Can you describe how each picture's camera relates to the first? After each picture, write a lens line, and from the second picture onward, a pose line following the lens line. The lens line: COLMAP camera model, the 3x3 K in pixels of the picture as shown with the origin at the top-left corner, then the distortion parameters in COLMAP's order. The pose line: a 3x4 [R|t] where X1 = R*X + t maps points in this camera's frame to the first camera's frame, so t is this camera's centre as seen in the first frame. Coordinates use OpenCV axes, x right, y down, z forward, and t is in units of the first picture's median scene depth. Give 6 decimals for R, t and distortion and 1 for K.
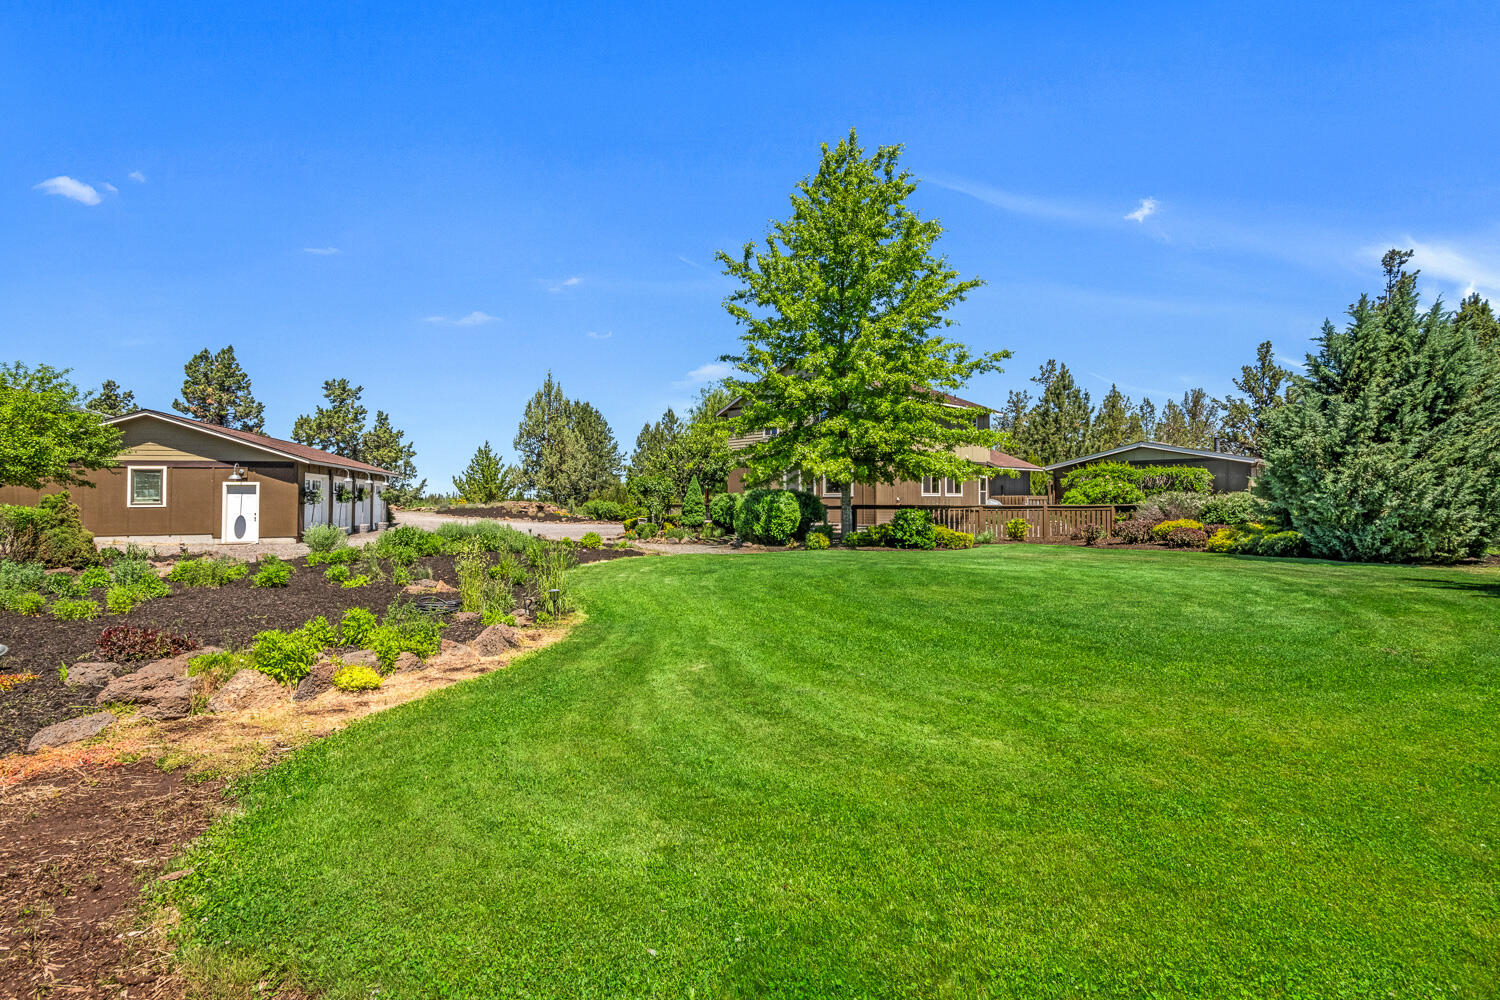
lens RADIAL K [[689.6, 0, 750.2], [0, 689.6, 500.8], [0, 0, 1]] dist [0.008363, -0.000424]
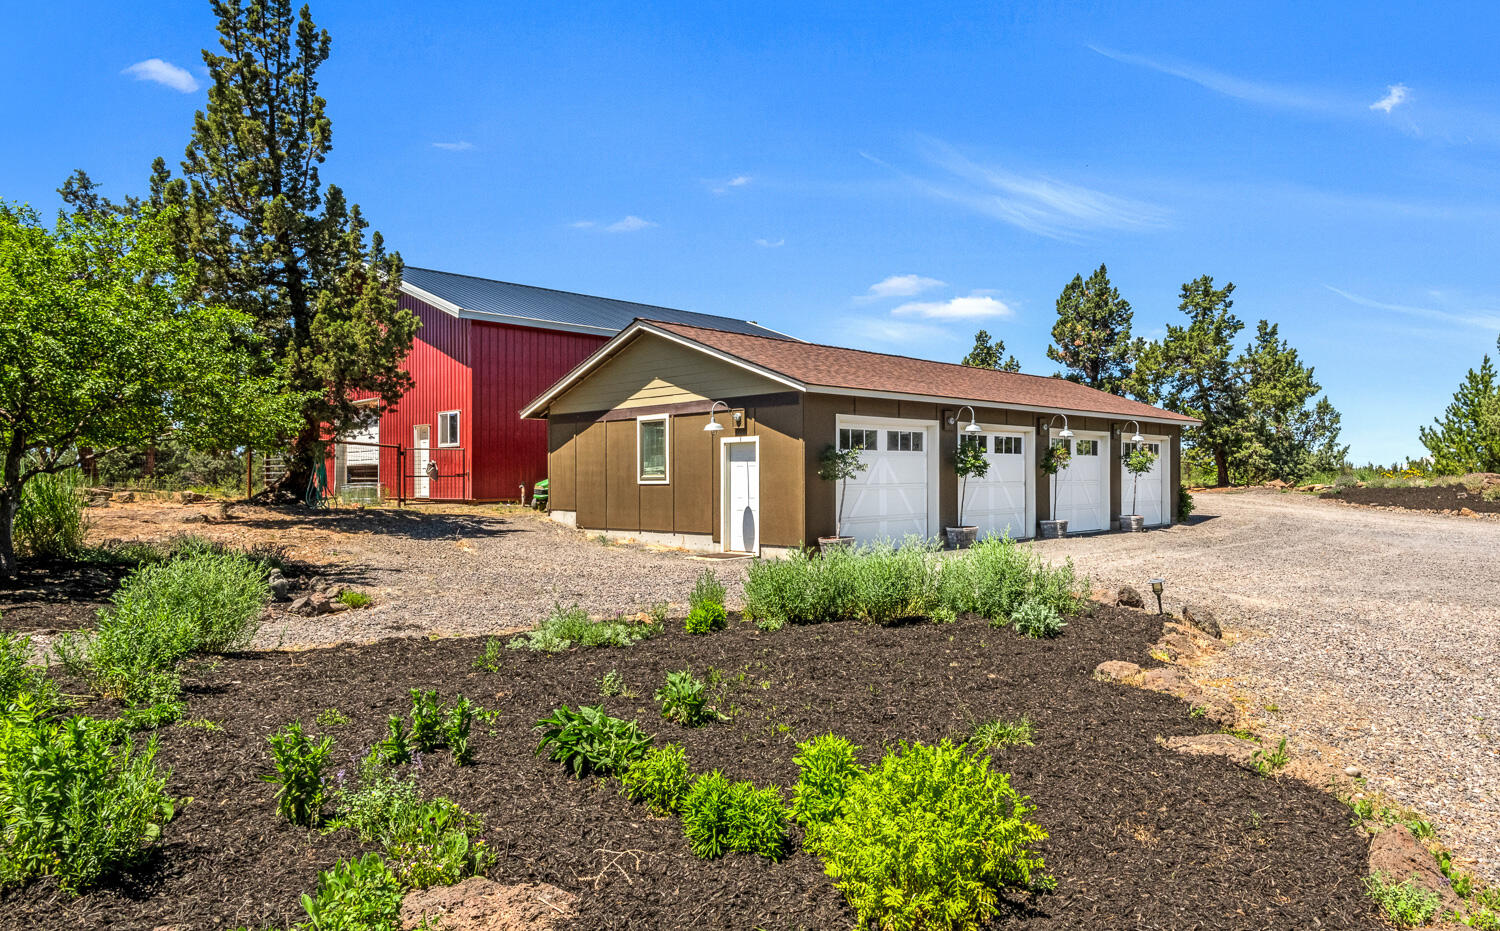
lens RADIAL K [[1013.3, 0, 750.3], [0, 1013.3, 469.2], [0, 0, 1]] dist [0.001948, 0.000363]
pose [[0.515399, -0.004488, -0.856939, -0.036157], [0.001084, 0.999989, -0.004585, 0.000342], [0.856950, 0.001435, 0.515398, 0.302729]]
